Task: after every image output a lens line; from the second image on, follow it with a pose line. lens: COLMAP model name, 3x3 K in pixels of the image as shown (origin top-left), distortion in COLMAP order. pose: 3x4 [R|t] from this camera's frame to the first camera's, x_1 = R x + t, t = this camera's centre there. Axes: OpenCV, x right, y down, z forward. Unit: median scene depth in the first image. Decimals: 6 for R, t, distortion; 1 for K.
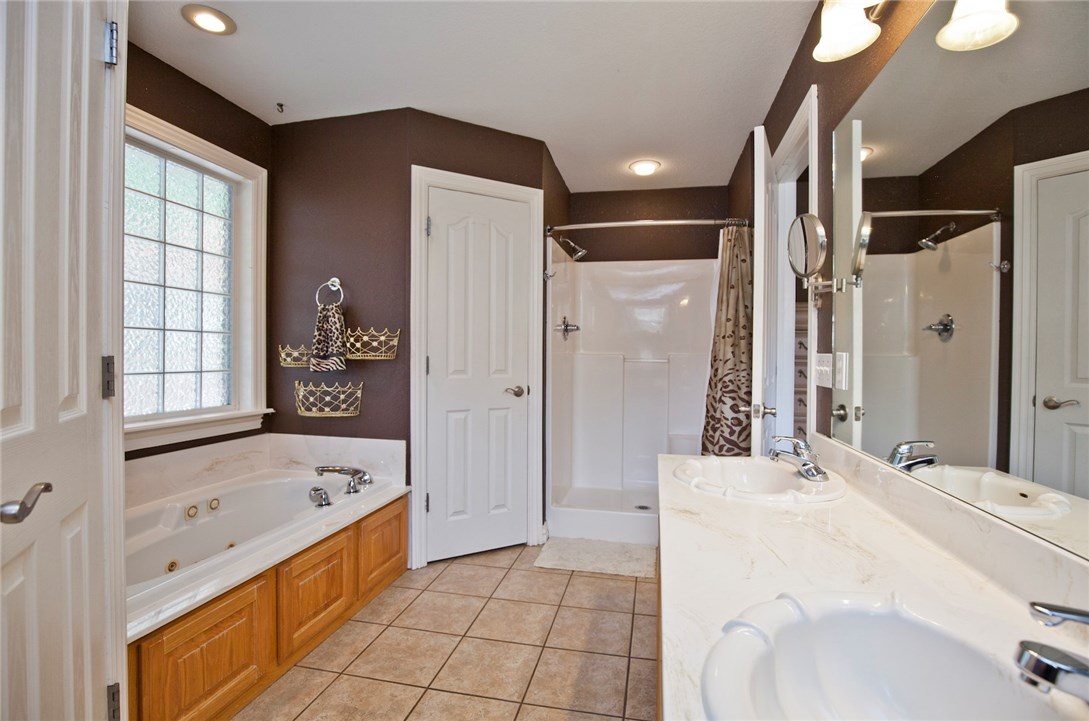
lens RADIAL K [[498.7, 0, 545.5], [0, 498.7, 355.6], [0, 0, 1]] dist [-0.029617, 0.000118]
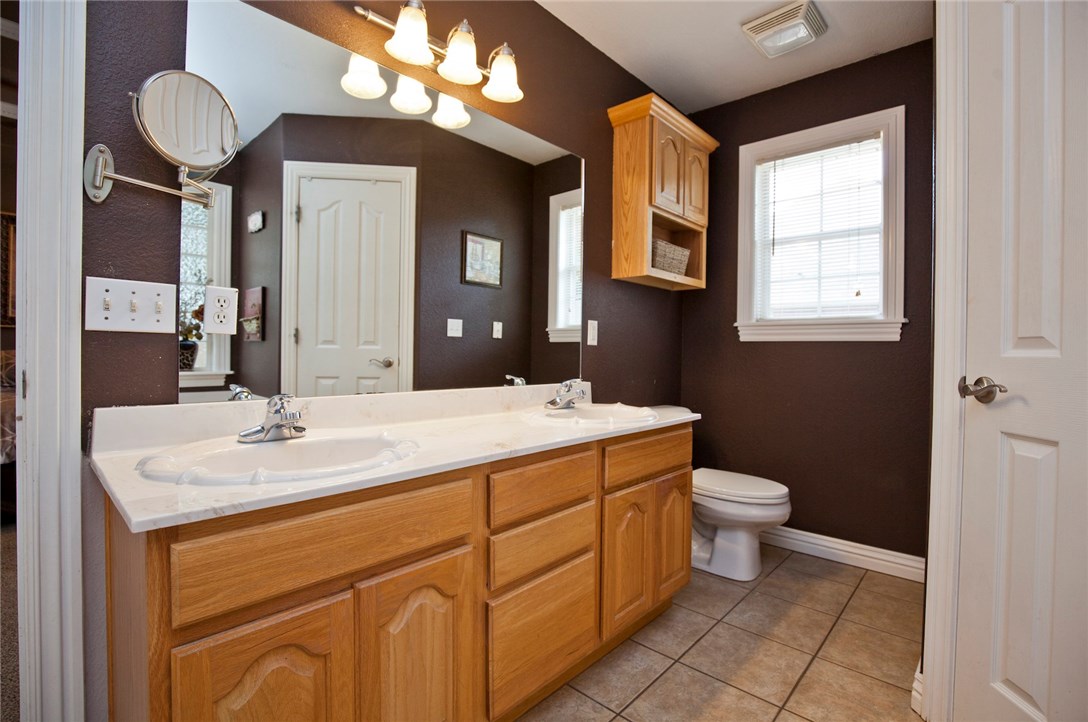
lens RADIAL K [[498.3, 0, 545.6], [0, 498.3, 360.1], [0, 0, 1]] dist [-0.029617, 0.000118]
pose [[0.864117, 0.013747, -0.503104, 0.794291], [-0.012187, 0.999905, 0.006390, 0.059787], [0.503144, 0.000610, 0.864202, 0.303612]]
